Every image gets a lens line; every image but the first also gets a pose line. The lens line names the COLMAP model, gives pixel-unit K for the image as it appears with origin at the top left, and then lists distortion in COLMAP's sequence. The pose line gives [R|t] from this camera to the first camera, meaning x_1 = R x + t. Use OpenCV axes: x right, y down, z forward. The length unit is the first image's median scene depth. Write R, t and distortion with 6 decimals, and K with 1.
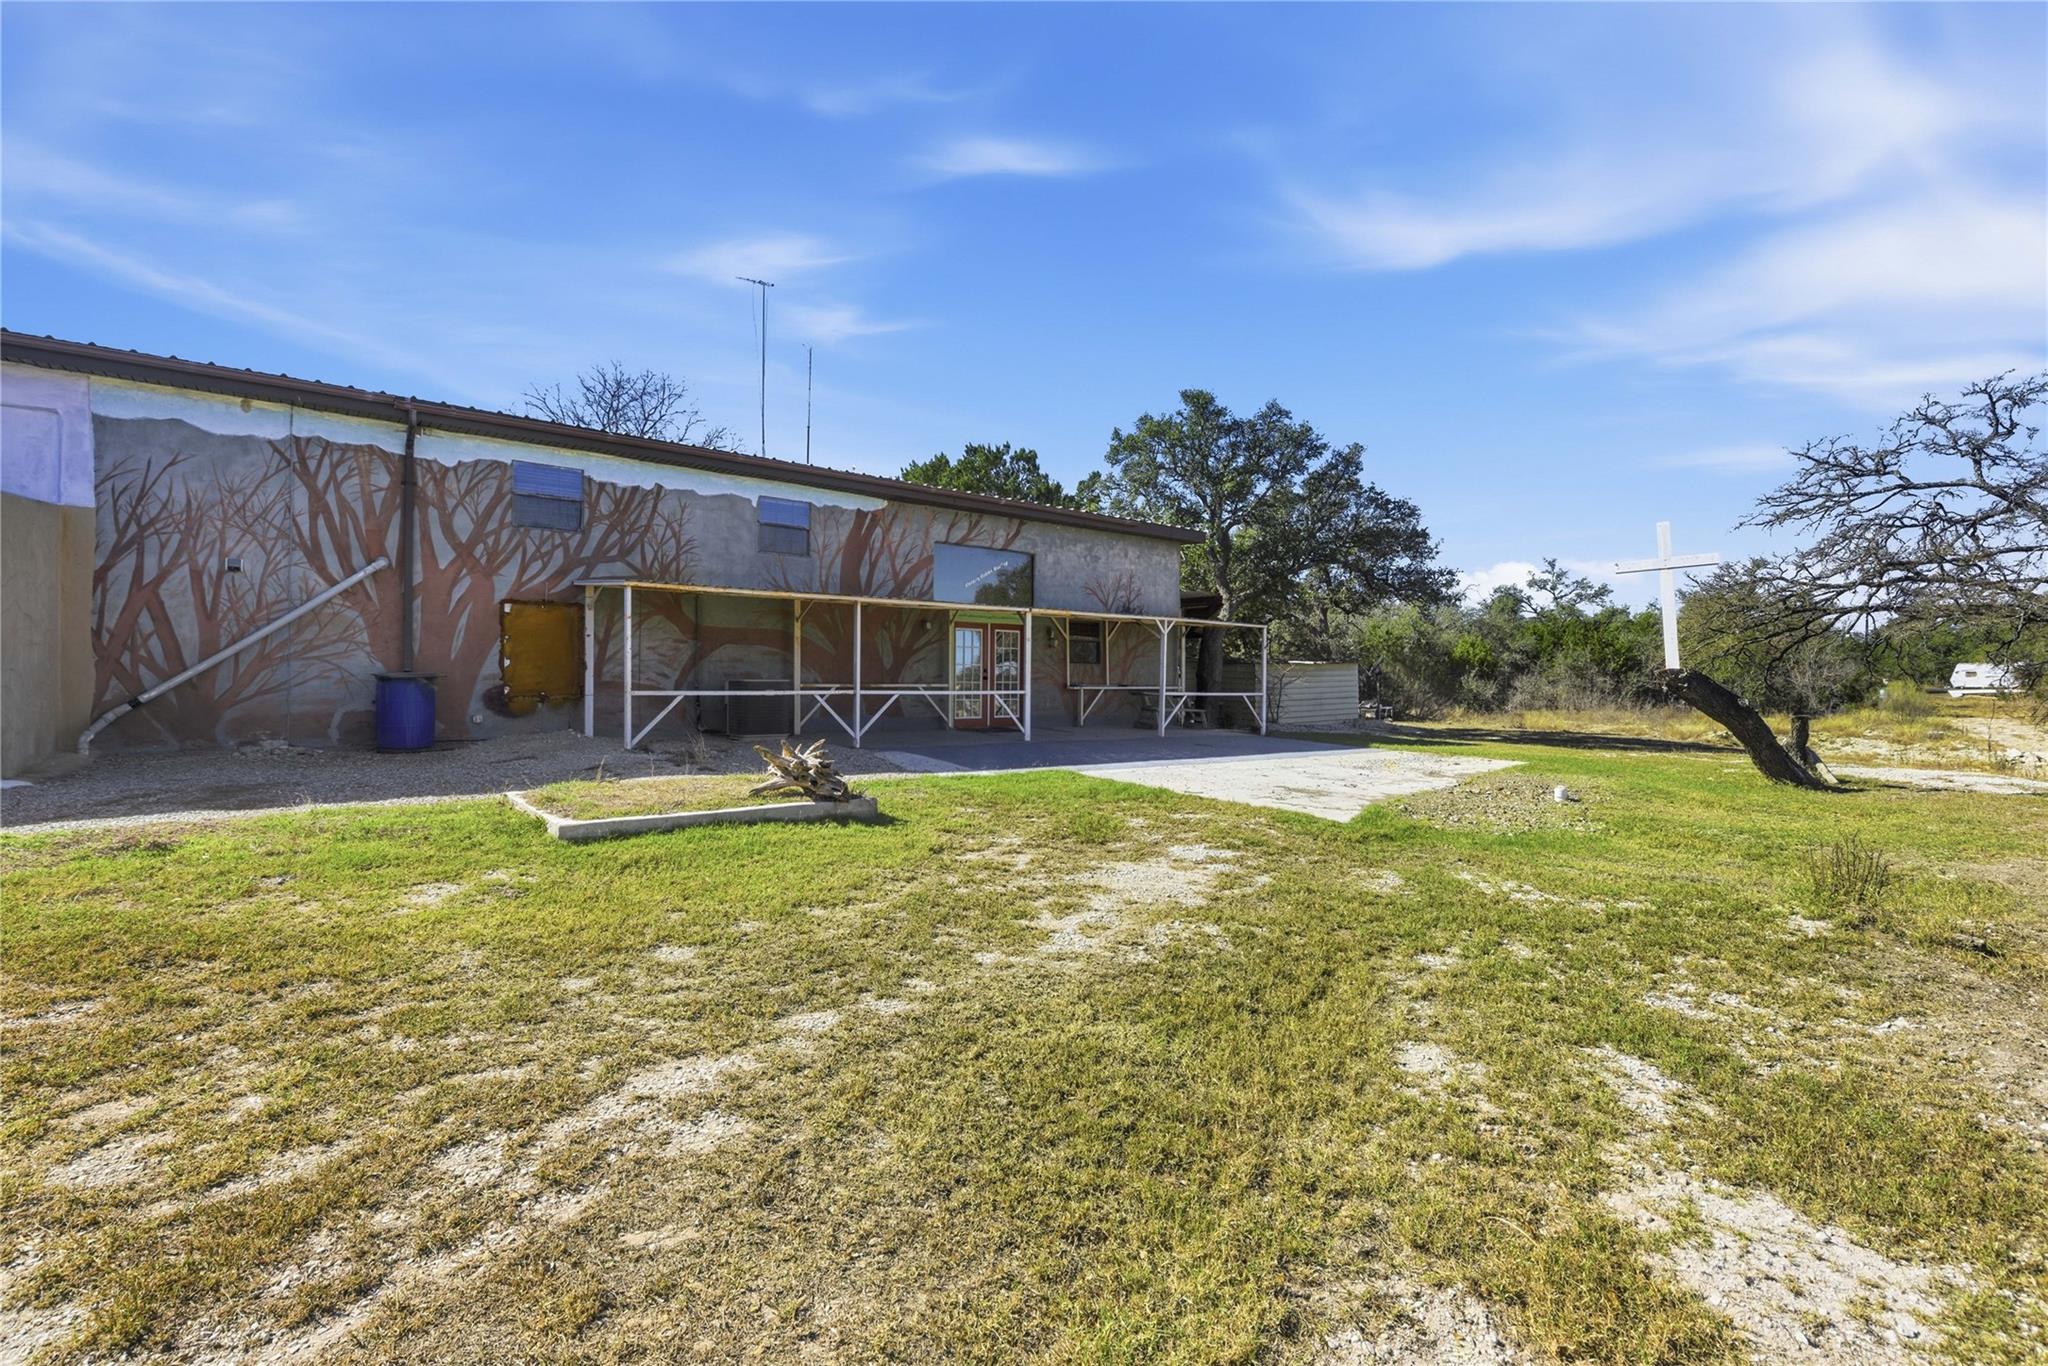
lens RADIAL K [[935.9, 0, 1019.6], [0, 935.9, 681.7], [0, 0, 1]] dist [-0.002485, 0.000271]
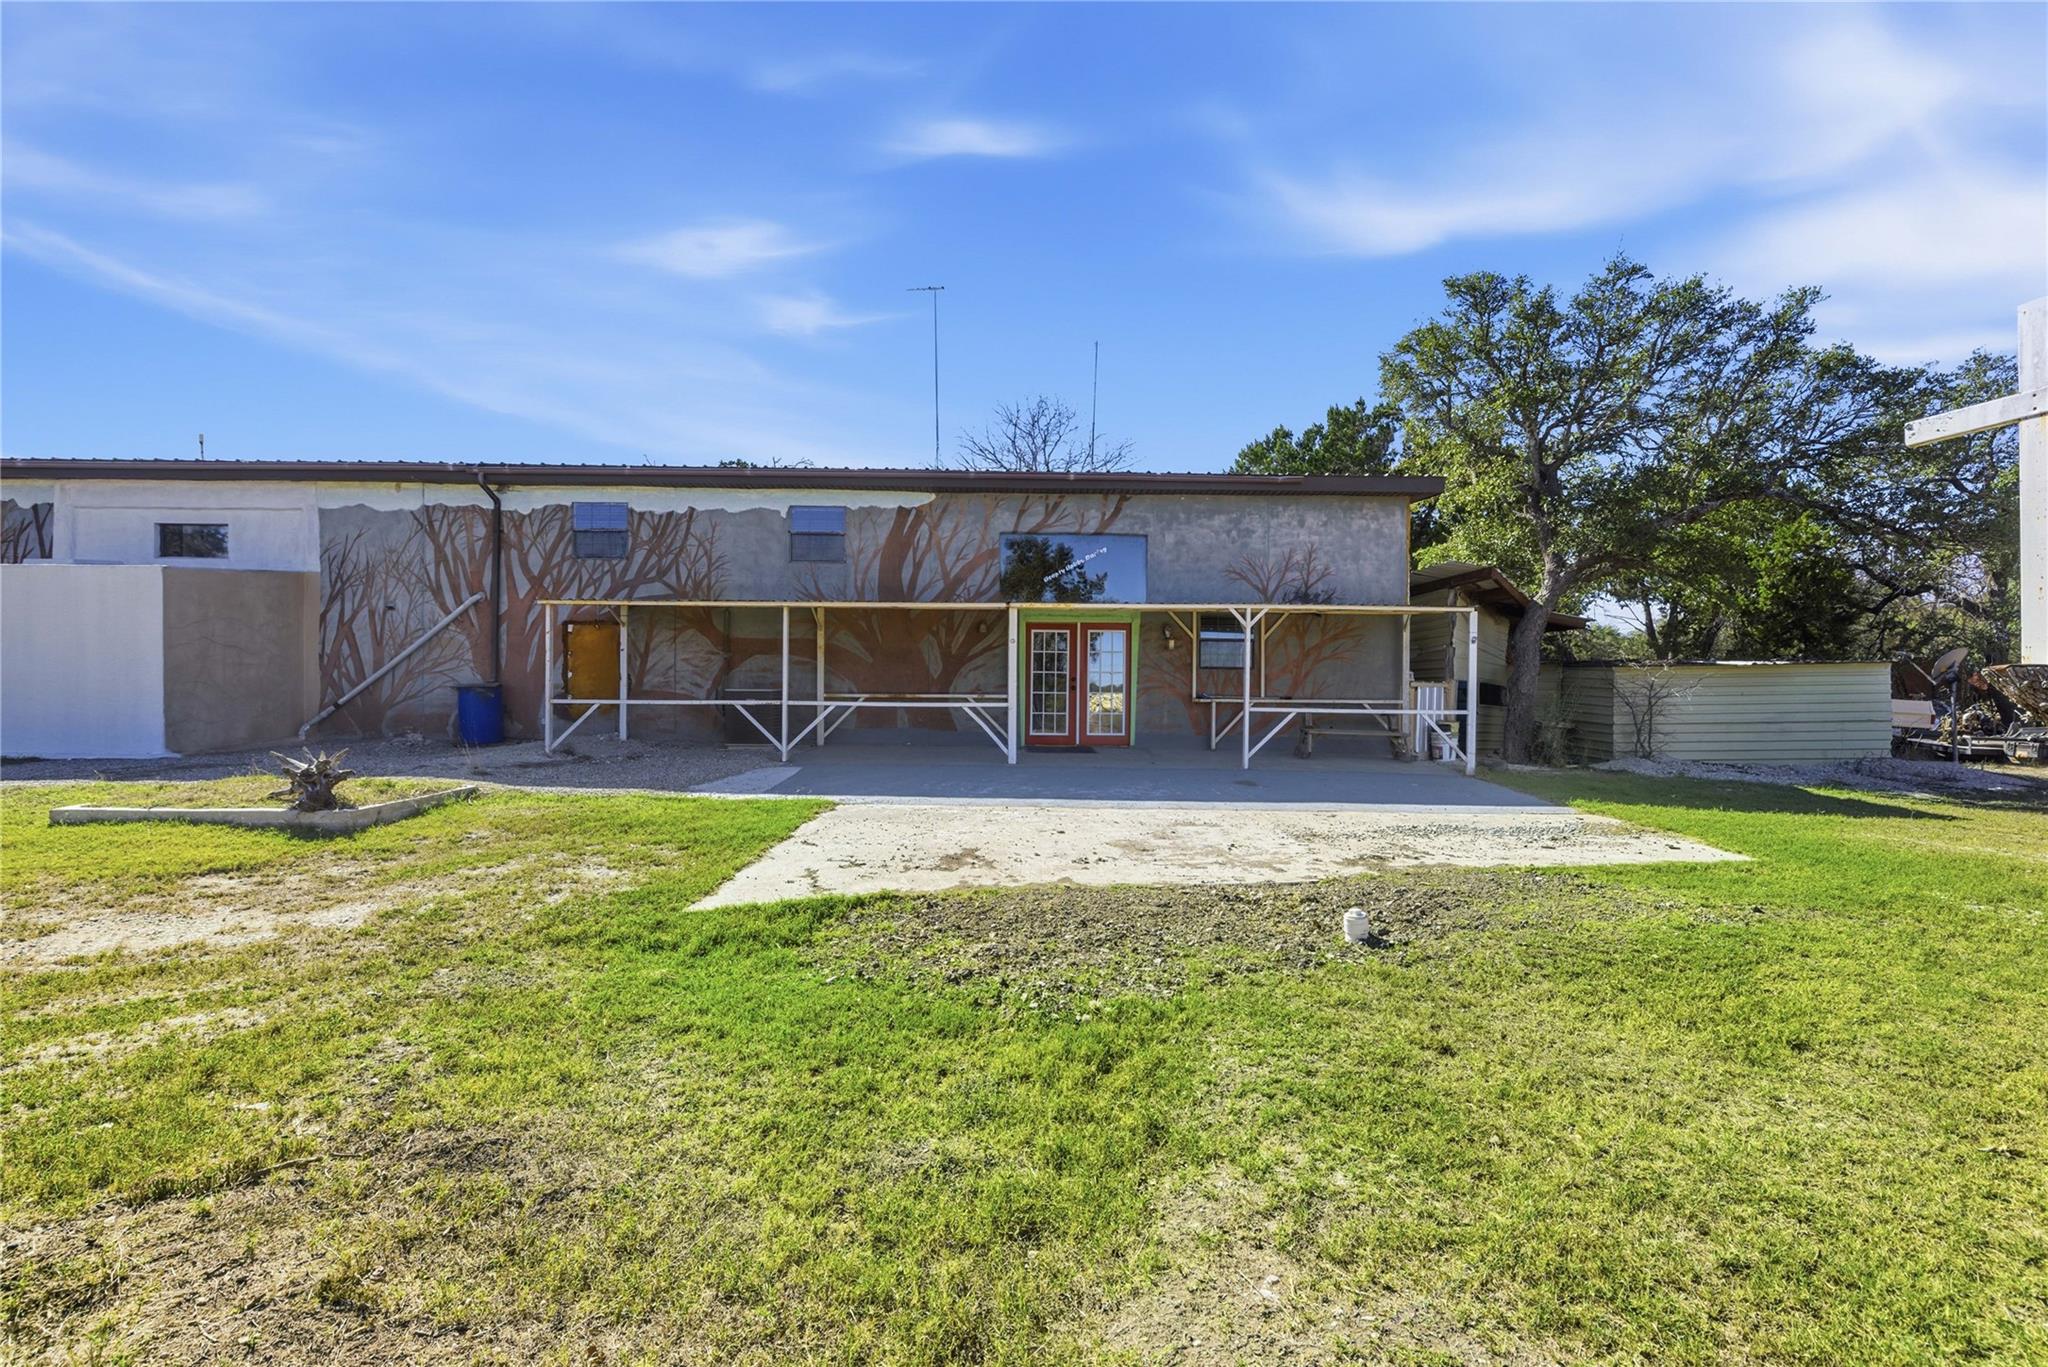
lens RADIAL K [[935.9, 0, 1015.9], [0, 935.9, 688.4], [0, 0, 1]] dist [-0.002485, 0.000271]
pose [[0.779199, 0.000130, -0.626776, 0.593793], [-0.003709, 0.999983, -0.004403, 0.000080], [0.626765, 0.005756, 0.779187, 0.410559]]
